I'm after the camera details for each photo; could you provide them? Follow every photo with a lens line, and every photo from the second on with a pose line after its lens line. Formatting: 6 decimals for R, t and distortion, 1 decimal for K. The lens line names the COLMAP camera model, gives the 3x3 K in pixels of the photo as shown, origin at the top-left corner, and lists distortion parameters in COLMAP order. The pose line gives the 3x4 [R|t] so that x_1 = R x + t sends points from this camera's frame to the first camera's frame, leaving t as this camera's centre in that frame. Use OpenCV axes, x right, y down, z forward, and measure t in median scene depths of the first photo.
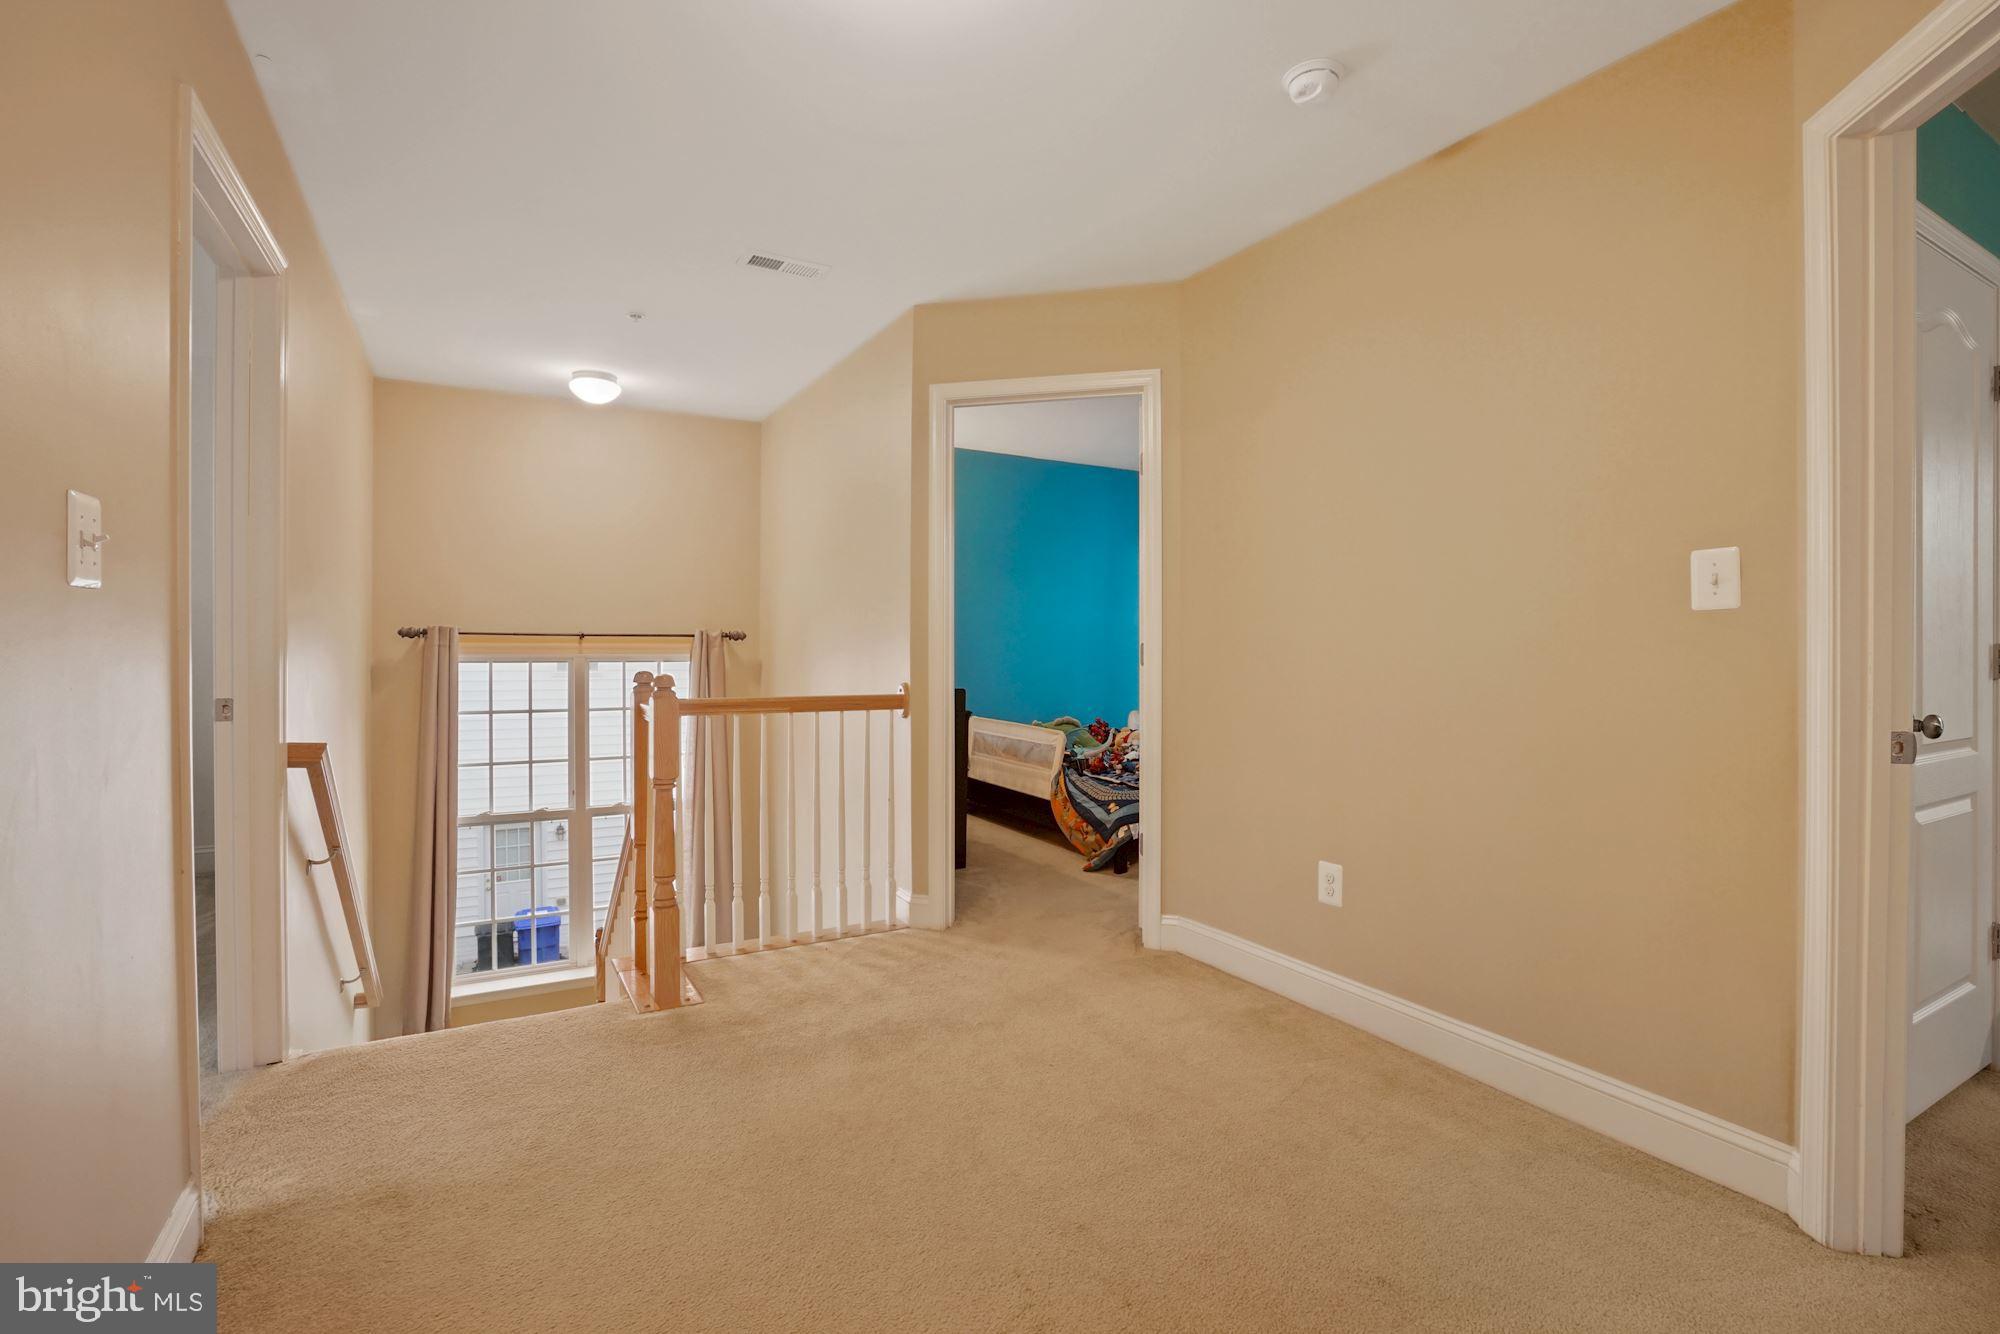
lens RADIAL K [[921.9, 0, 1004.9], [0, 921.9, 658.1], [0, 0, 1]] dist [-0.016227, 0.000123]
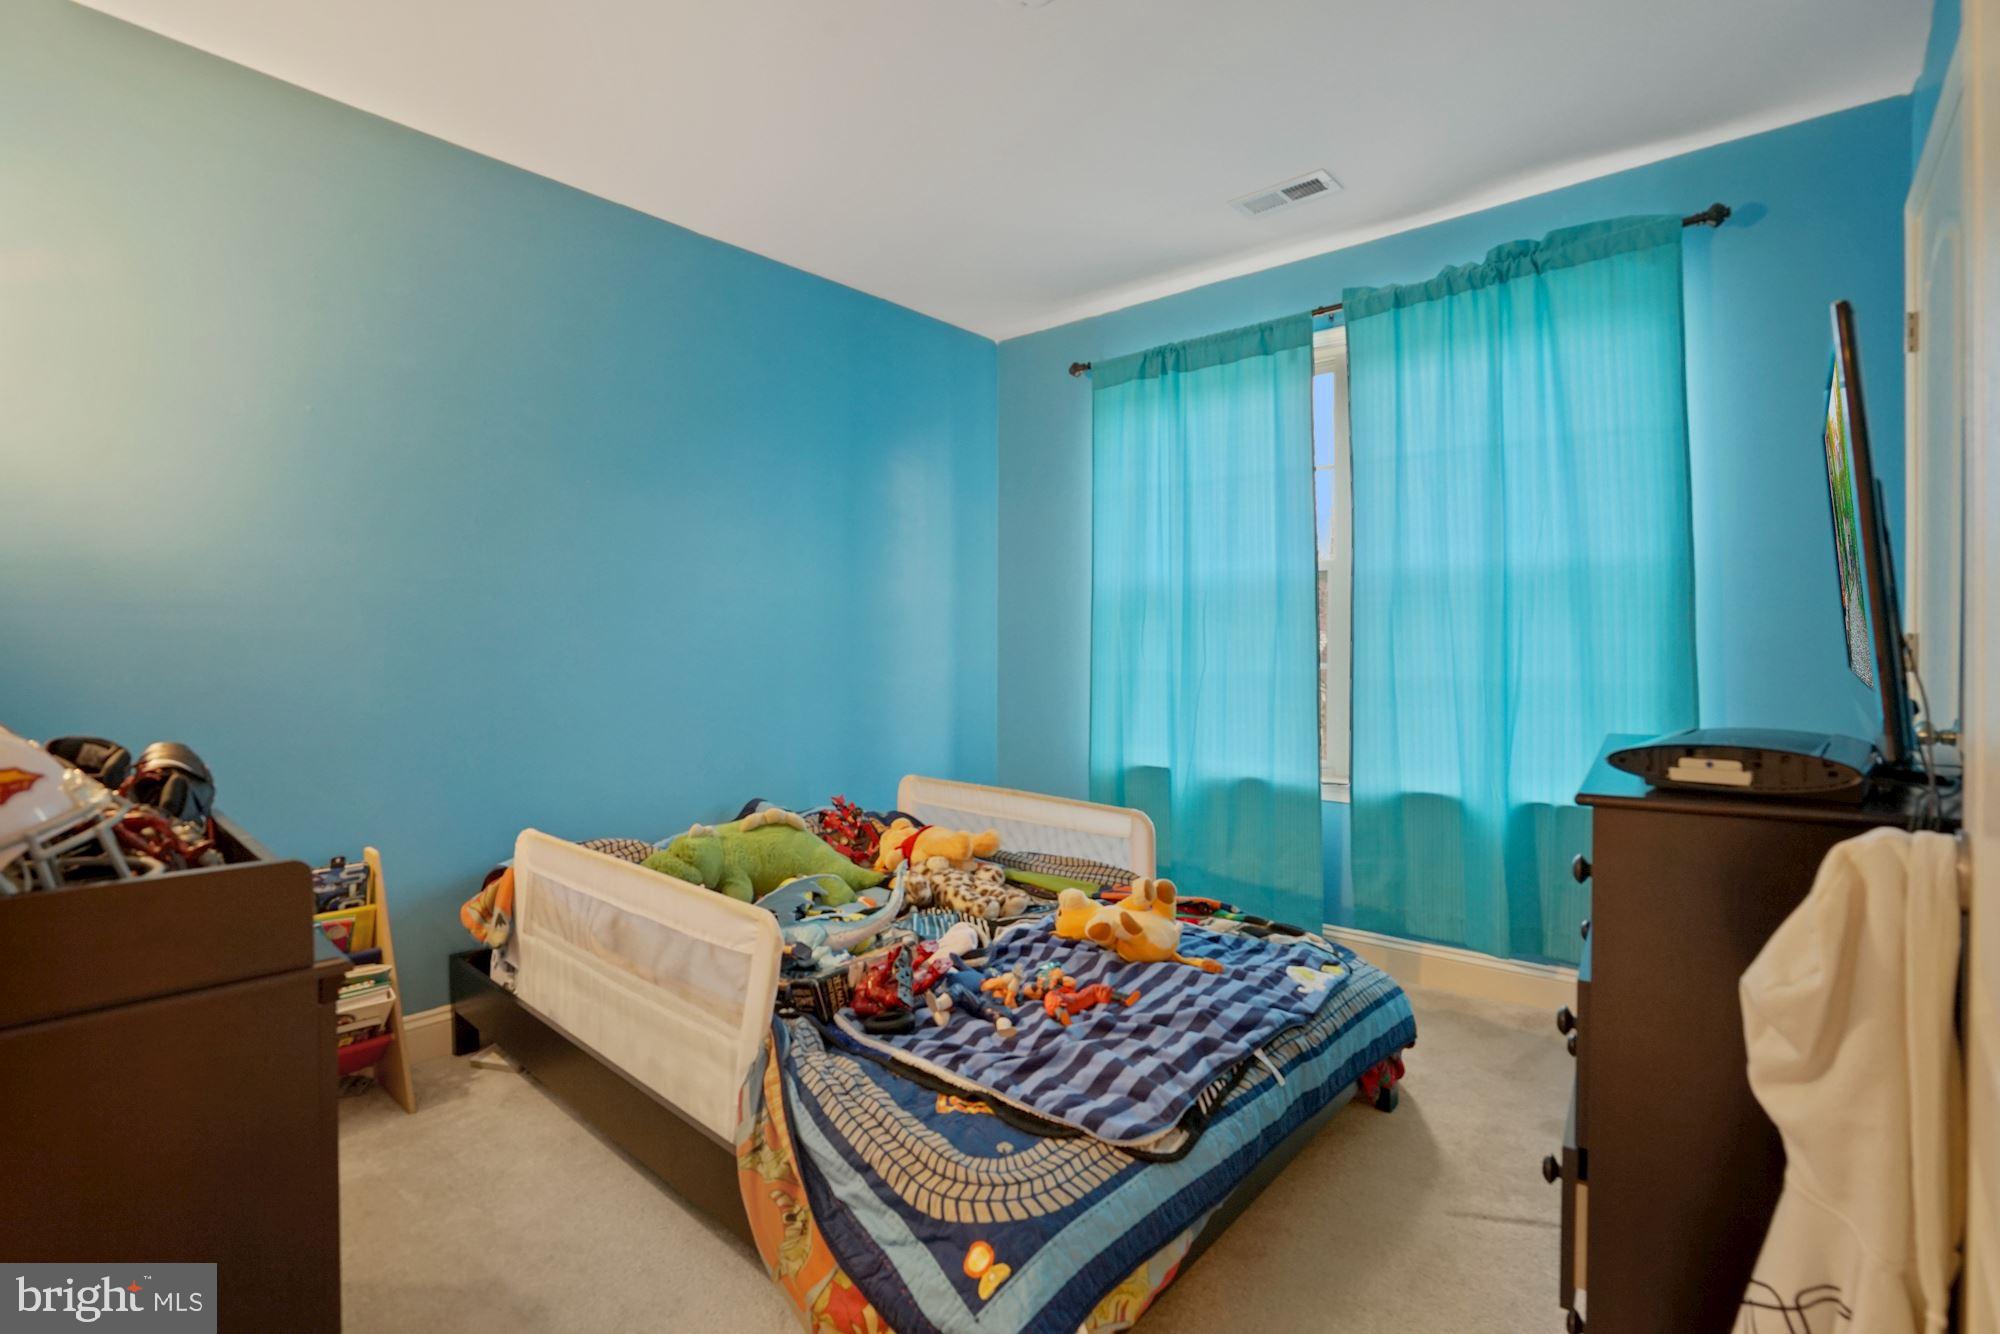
lens RADIAL K [[921.9, 0, 997.3], [0, 921.9, 656.3], [0, 0, 1]] dist [-0.016227, 0.000123]
pose [[0.947597, -0.008298, 0.319360, 0.035961], [0.009015, 0.999959, -0.000765, -0.010475], [-0.319340, 0.003604, 0.947633, 0.689459]]
